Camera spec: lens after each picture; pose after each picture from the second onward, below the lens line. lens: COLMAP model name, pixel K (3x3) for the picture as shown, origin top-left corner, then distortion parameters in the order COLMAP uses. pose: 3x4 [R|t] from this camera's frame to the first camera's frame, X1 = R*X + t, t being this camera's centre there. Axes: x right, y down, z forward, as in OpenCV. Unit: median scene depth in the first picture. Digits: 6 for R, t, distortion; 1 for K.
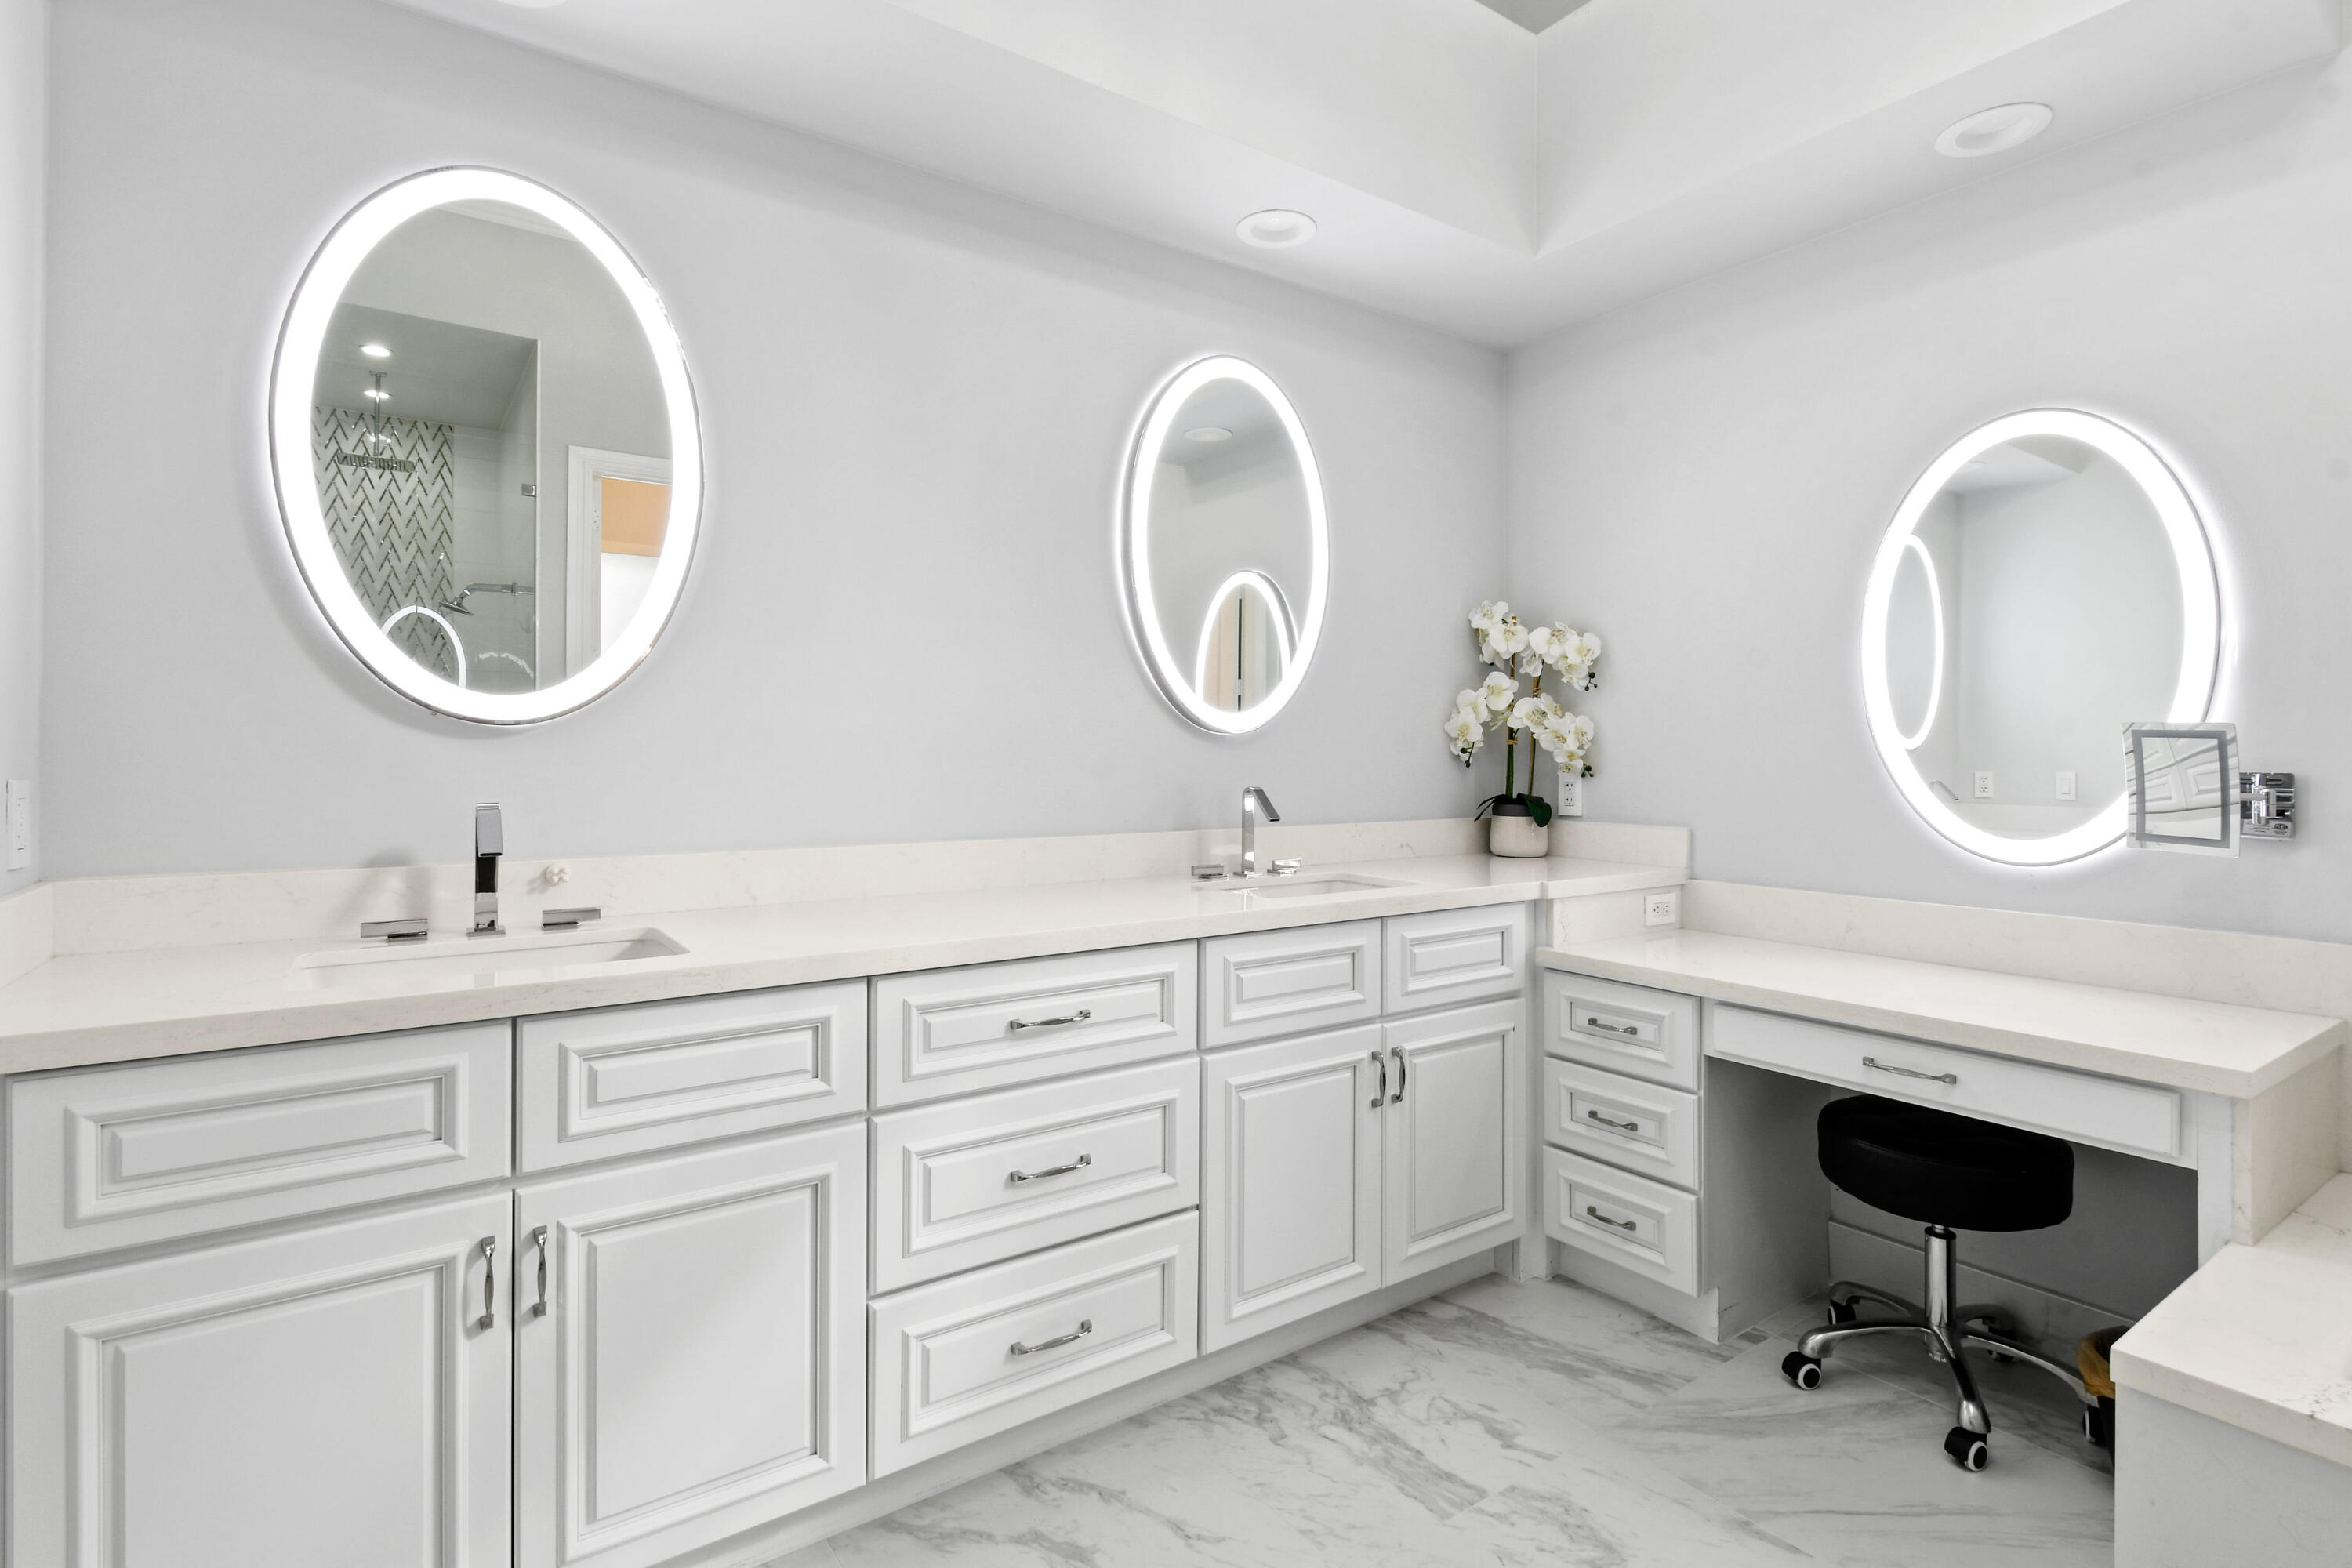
lens RADIAL K [[1133.5, 0, 1171.0], [0, 1133.5, 739.1], [0, 0, 1]] dist [0.003080, 0.000954]
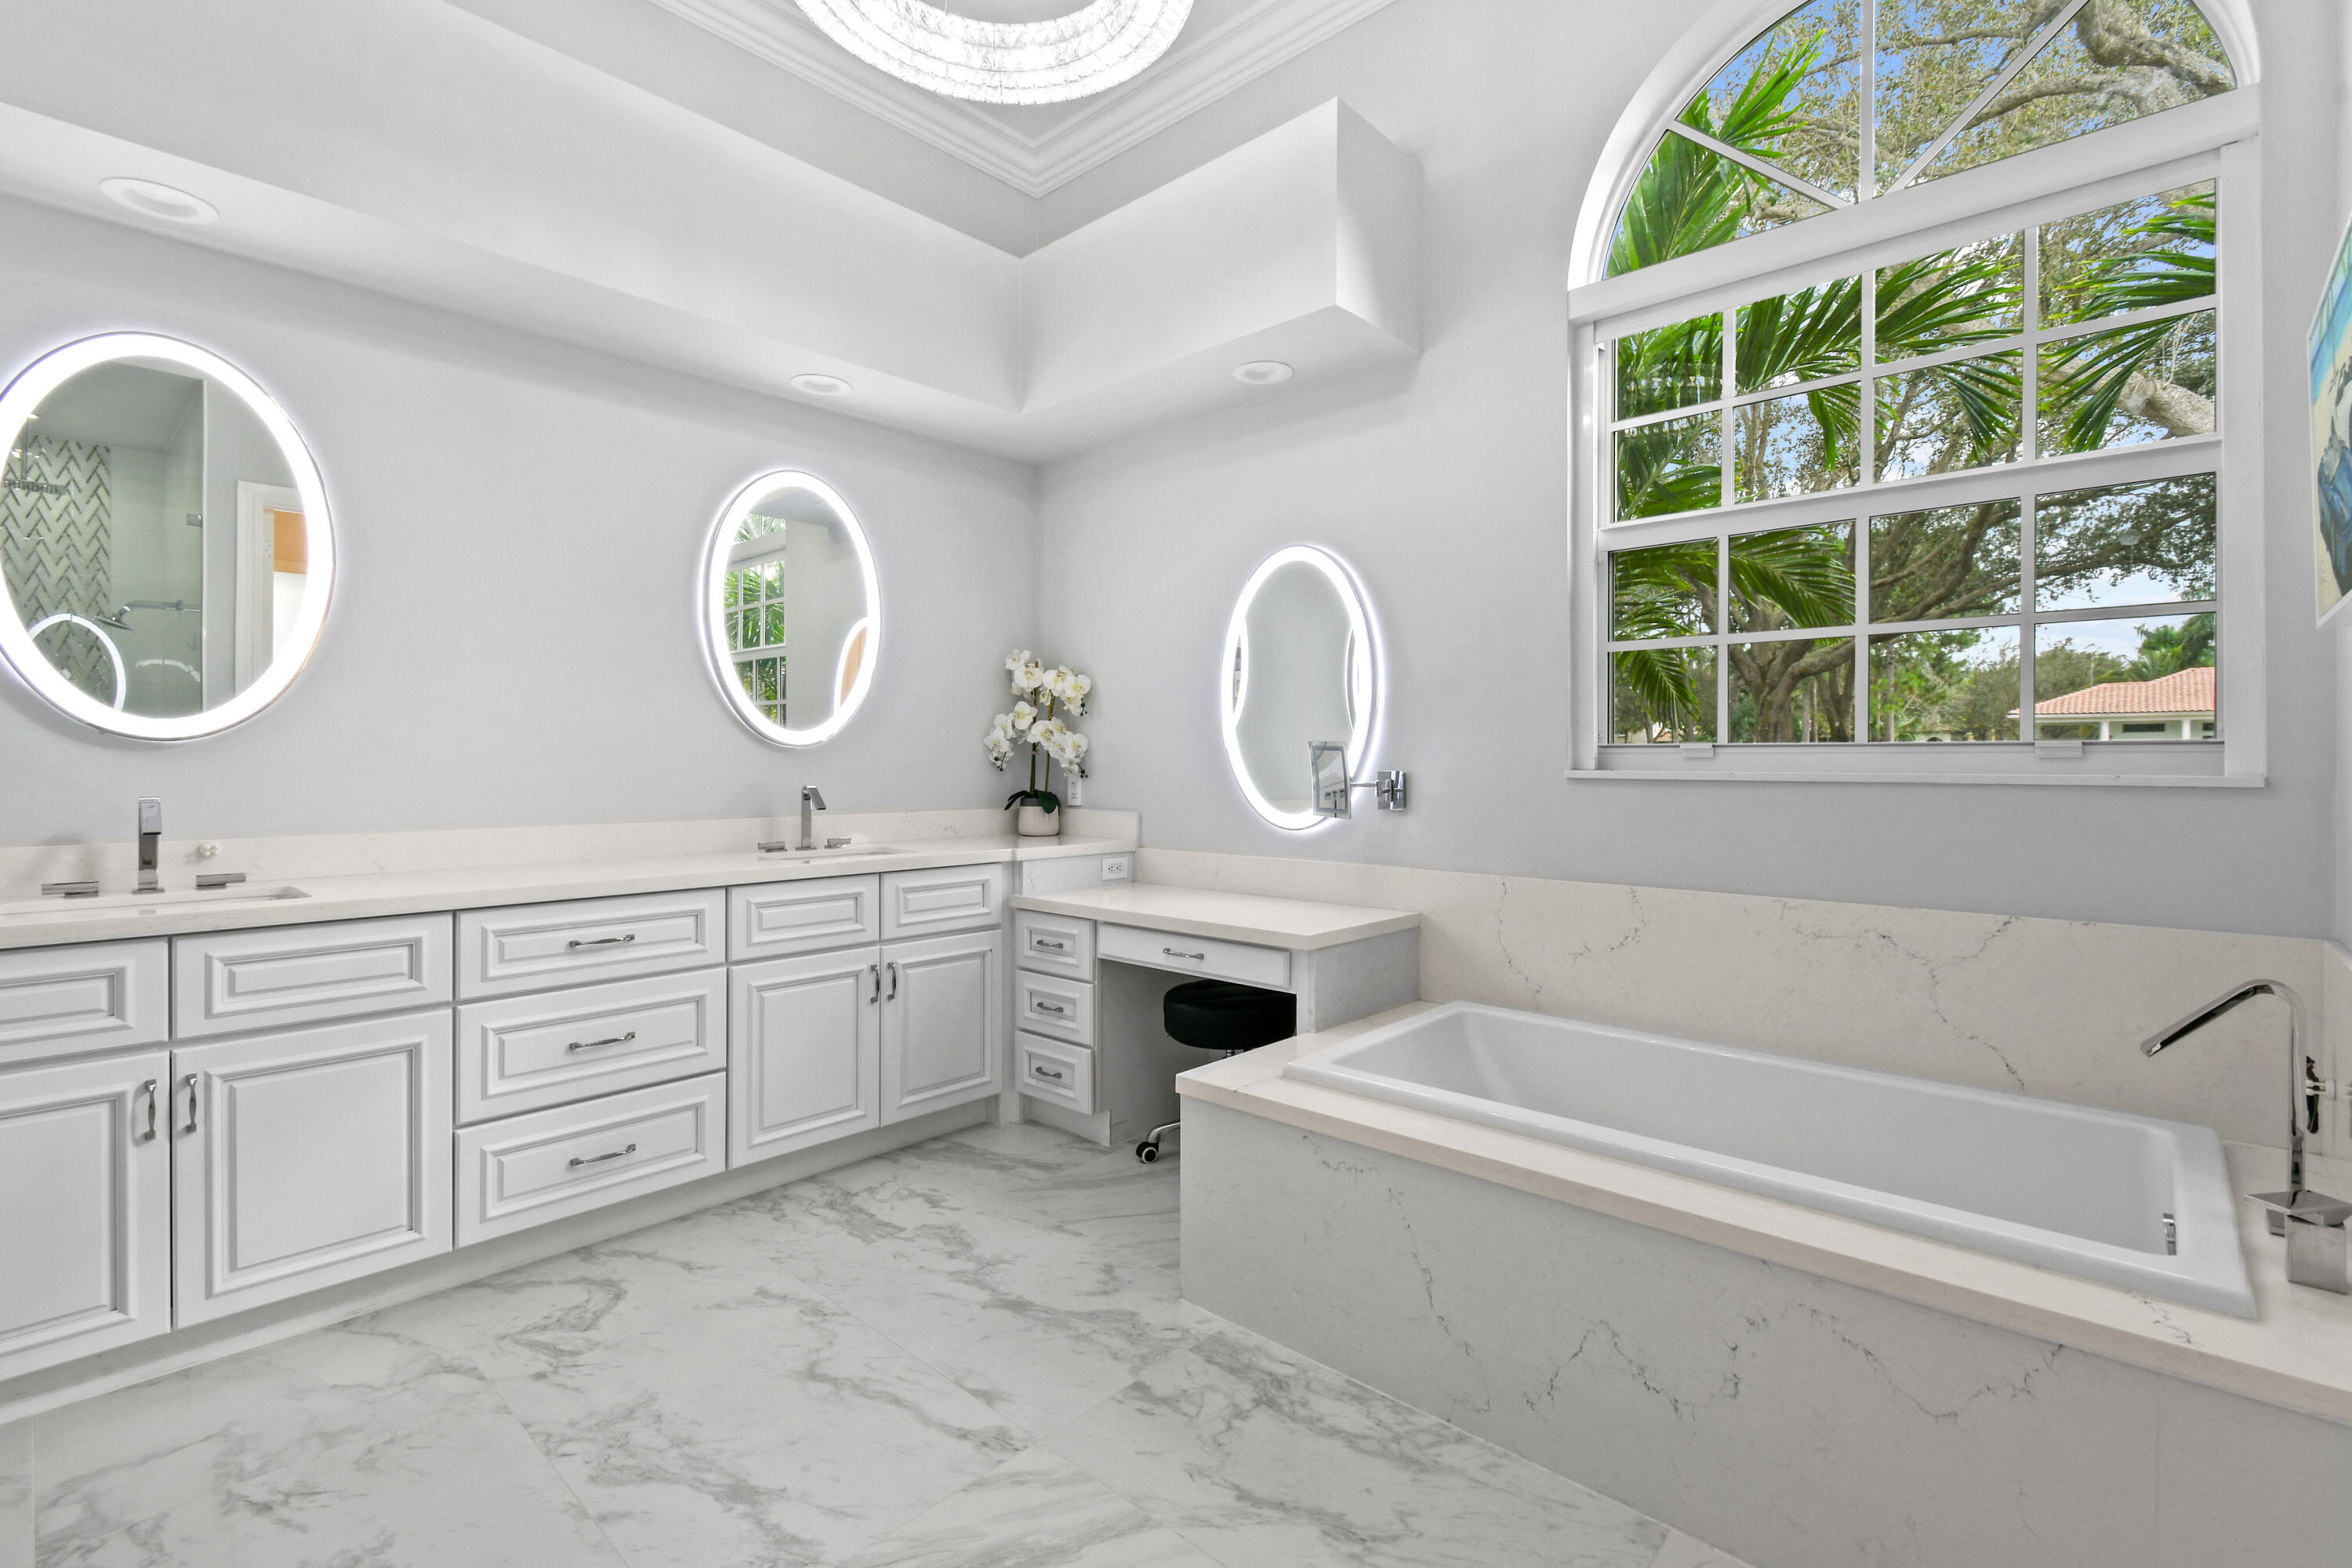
lens RADIAL K [[1066.7, 0, 1183.4], [0, 1066.7, 753.4], [0, 0, 1]] dist [0.000357, -0.000890]
pose [[0.974413, -0.000505, 0.224767, 0.257449], [-0.000753, 0.999985, 0.005509, -0.004949], [-0.224766, -0.005537, 0.974397, -0.423027]]
